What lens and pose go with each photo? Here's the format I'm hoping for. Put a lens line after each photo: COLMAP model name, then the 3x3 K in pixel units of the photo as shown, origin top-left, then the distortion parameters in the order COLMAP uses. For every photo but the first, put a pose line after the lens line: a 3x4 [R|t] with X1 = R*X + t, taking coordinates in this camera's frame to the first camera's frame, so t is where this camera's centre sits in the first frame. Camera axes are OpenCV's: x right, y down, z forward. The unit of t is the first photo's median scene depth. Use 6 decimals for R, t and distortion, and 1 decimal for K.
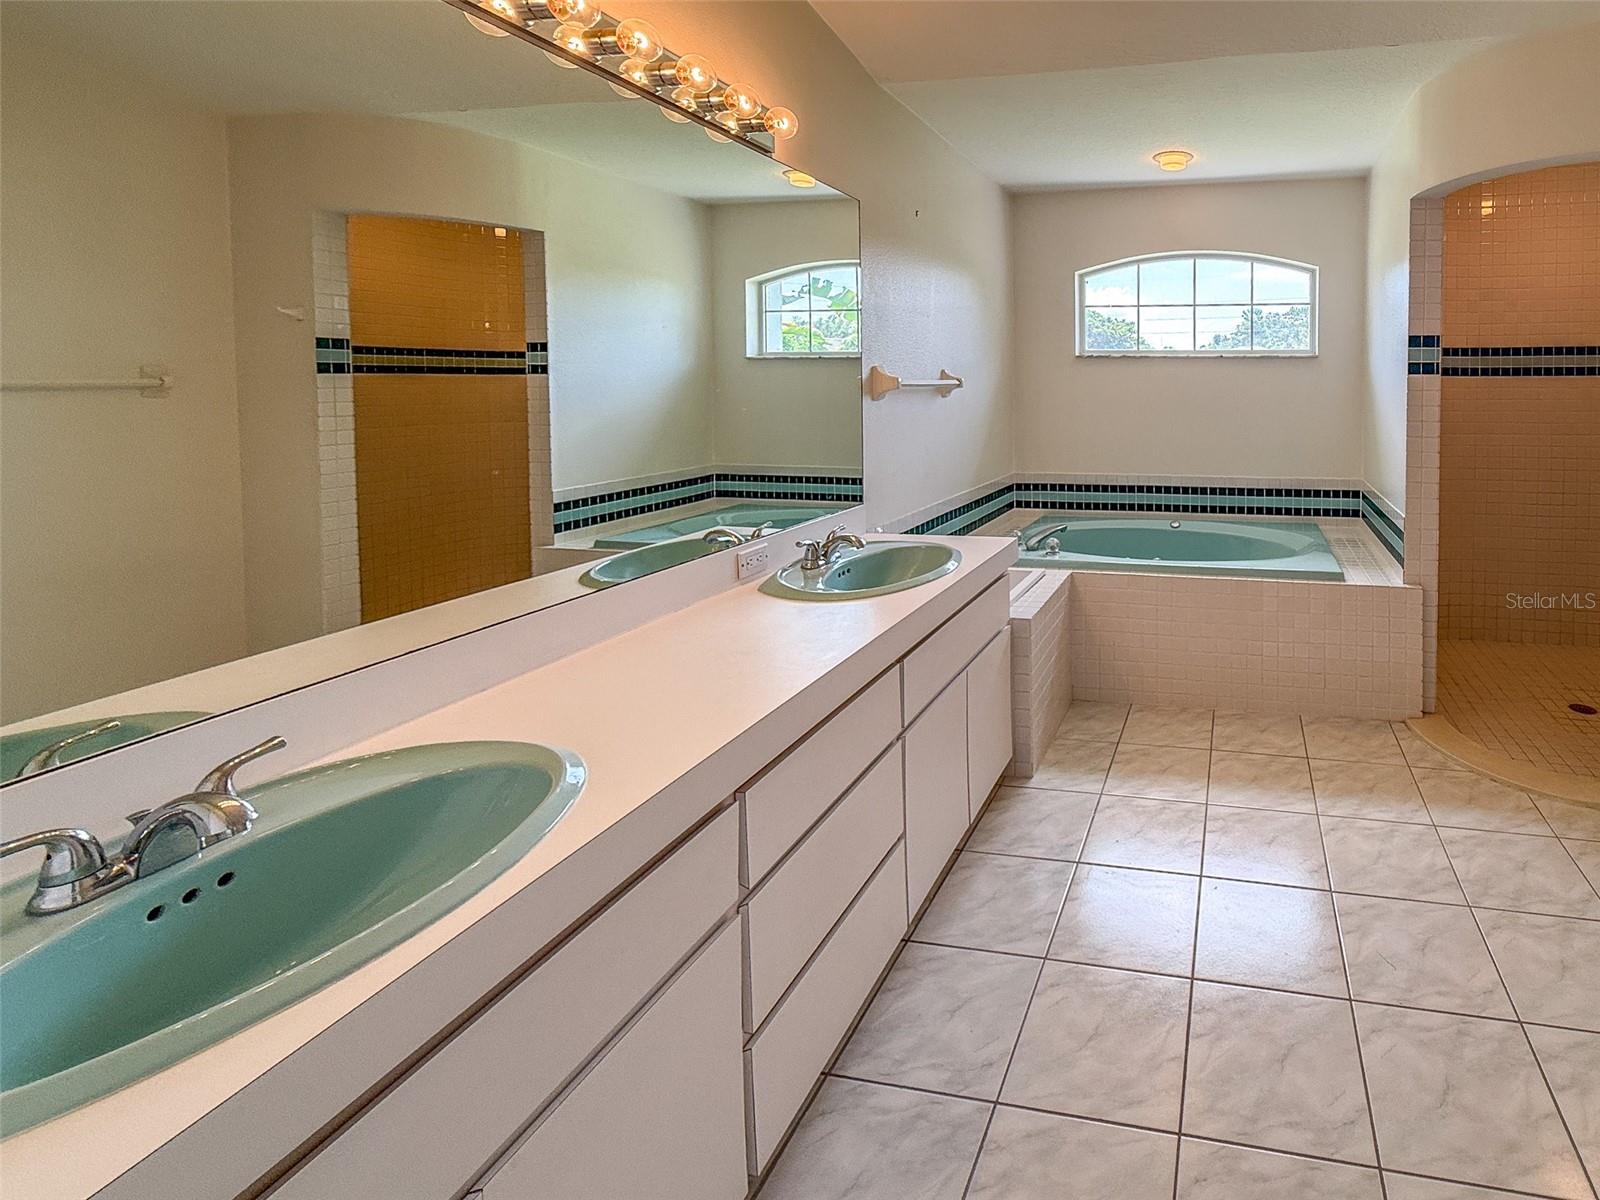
lens RADIAL K [[691.5, 0, 805.4], [0, 691.5, 556.9], [0, 0, 1]] dist [0.000023, 0.000540]
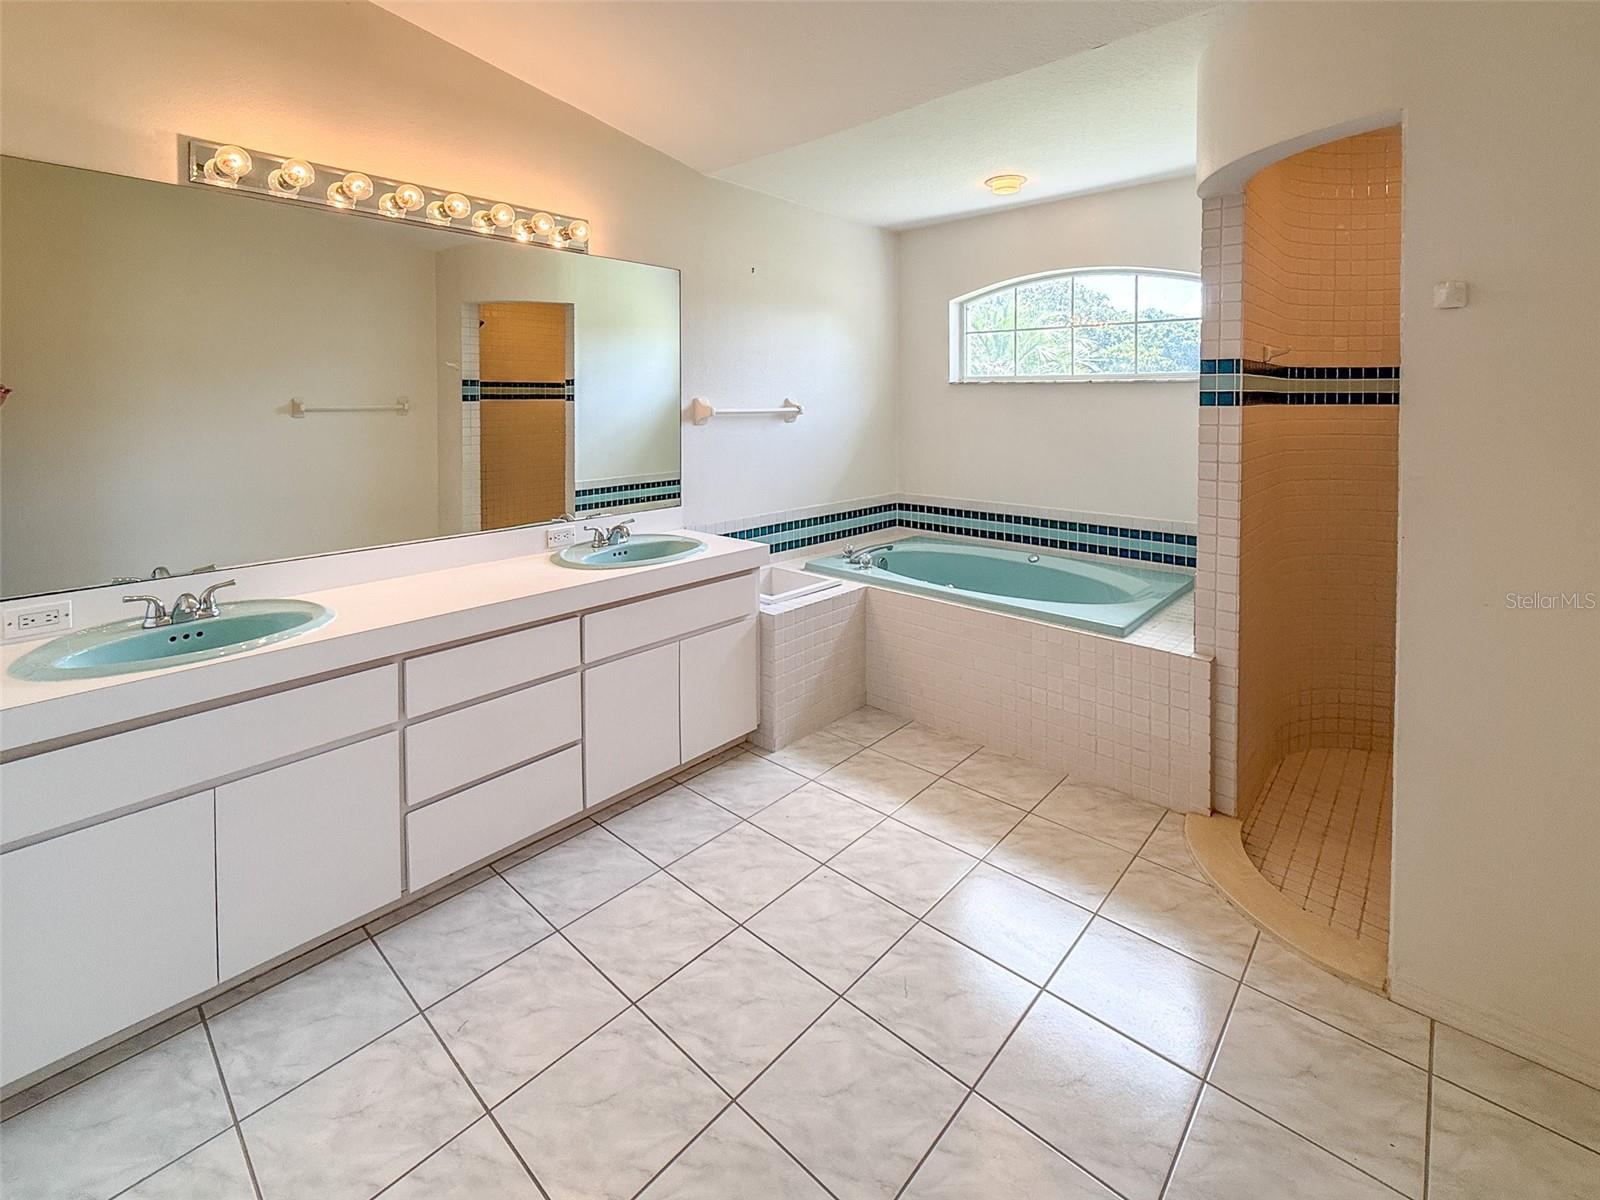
lens RADIAL K [[679.7, 0, 805.3], [0, 679.7, 571.1], [0, 0, 1]] dist [0.002624, 0.000163]
pose [[0.848112, 0.129893, -0.513648, 0.861386], [-0.121717, 0.991319, 0.049714, -0.043338], [0.515647, 0.020357, 0.856559, 0.038108]]
